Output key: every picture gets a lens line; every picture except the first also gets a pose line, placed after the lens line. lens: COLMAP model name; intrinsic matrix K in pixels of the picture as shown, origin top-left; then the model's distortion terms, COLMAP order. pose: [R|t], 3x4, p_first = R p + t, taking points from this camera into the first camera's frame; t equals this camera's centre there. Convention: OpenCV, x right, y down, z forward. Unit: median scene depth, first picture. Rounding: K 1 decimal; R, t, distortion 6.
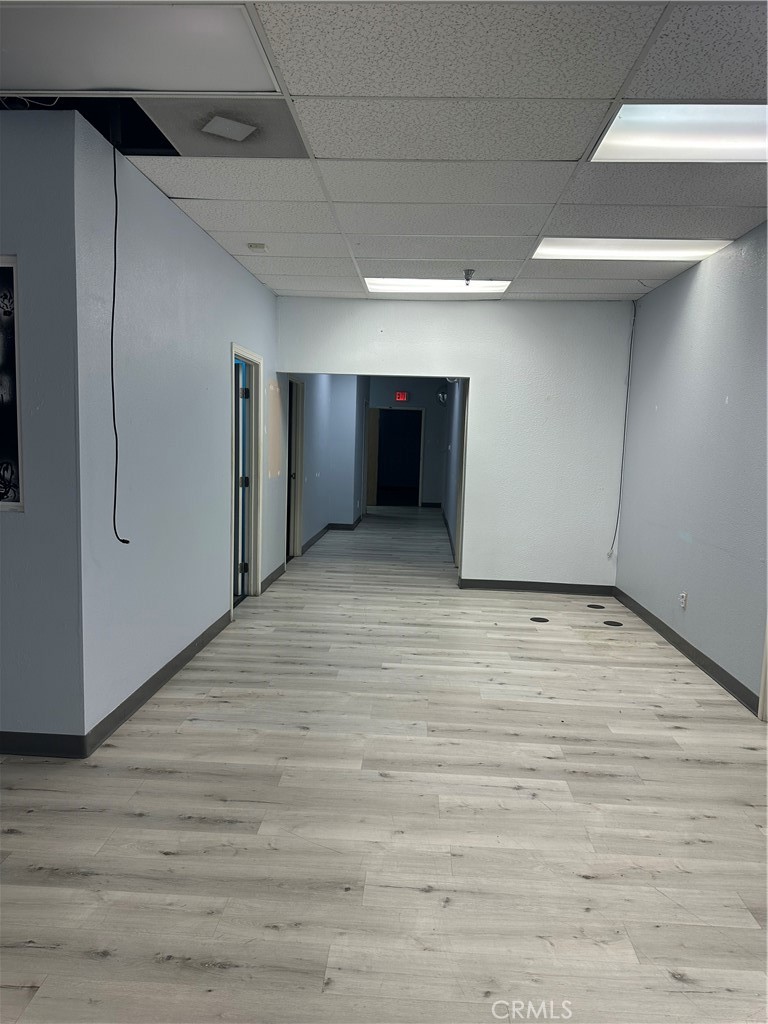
lens RADIAL K [[718.4, 0, 385.7], [0, 718.4, 513.0], [0, 0, 1]] dist [0.000090, -0.001373]
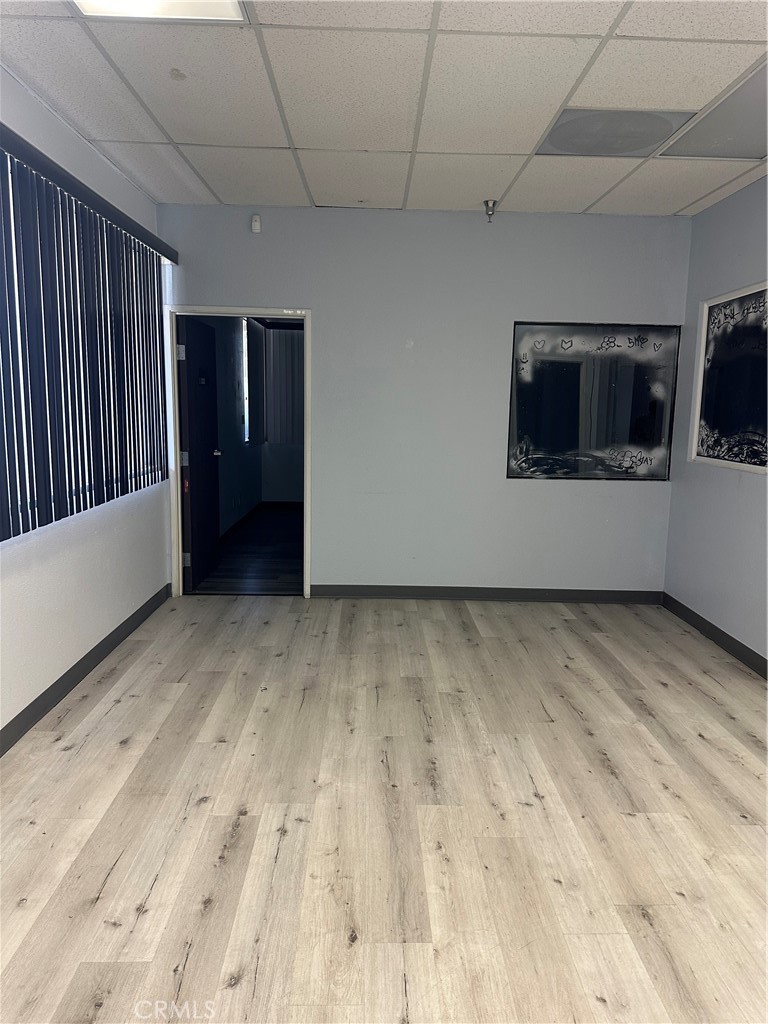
lens RADIAL K [[718.4, 0, 384.7], [0, 718.4, 512.7], [0, 0, 1]] dist [0.000090, -0.001373]
pose [[0.073397, 0.121792, -0.989838, 0.994187], [-0.119506, 0.986438, 0.112512, 0.002546], [0.990117, 0.110034, 0.086956, 0.318832]]
